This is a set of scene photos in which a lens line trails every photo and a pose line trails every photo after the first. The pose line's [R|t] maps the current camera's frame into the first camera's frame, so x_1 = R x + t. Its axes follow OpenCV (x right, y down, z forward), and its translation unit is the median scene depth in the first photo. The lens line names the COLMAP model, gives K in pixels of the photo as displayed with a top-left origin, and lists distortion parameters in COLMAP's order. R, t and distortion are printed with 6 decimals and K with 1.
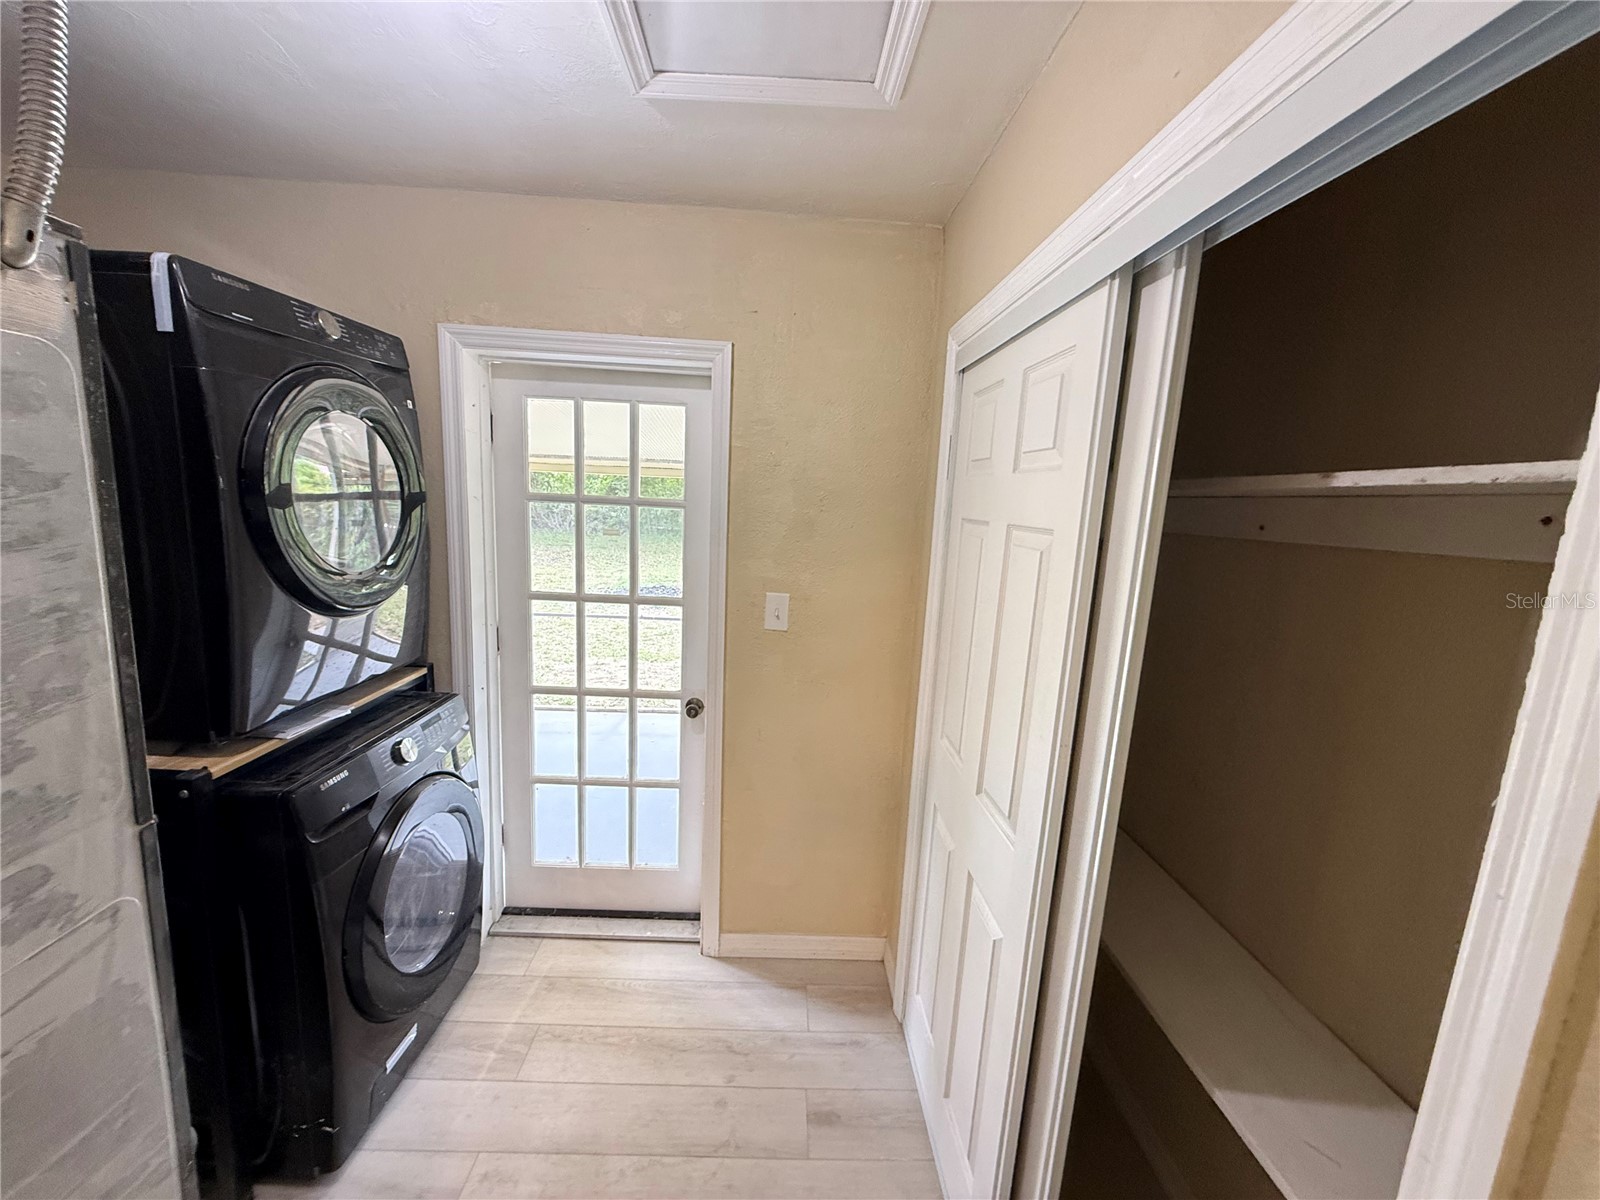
lens RADIAL K [[639.8, 0, 793.6], [0, 639.8, 597.5], [0, 0, 1]] dist [0.000192, -0.000389]
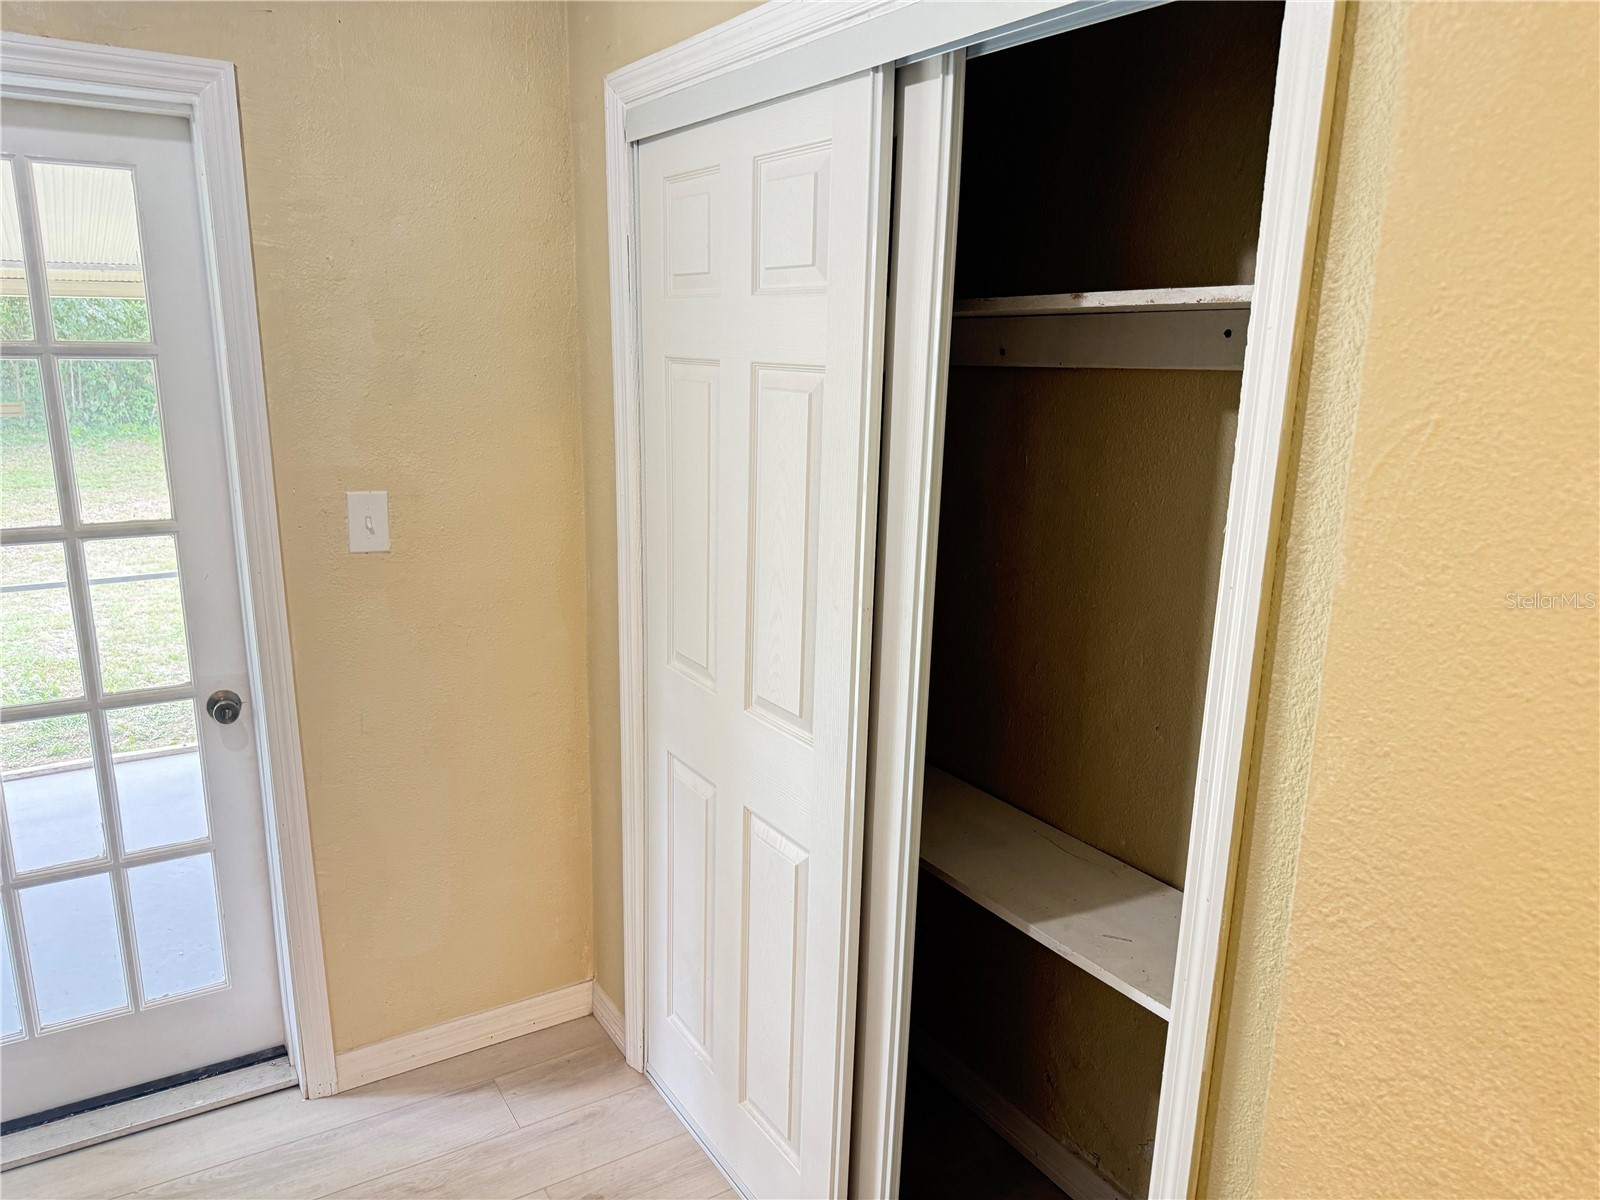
lens RADIAL K [[1115.8, 0, 826.5], [0, 1115.8, 602.2], [0, 0, 1]] dist [-0.003771, -0.003588]
pose [[0.846348, -0.140729, 0.513702, -0.229566], [0.100265, 0.989316, 0.105833, 0.031380], [-0.523108, -0.038065, 0.851416, -0.157915]]
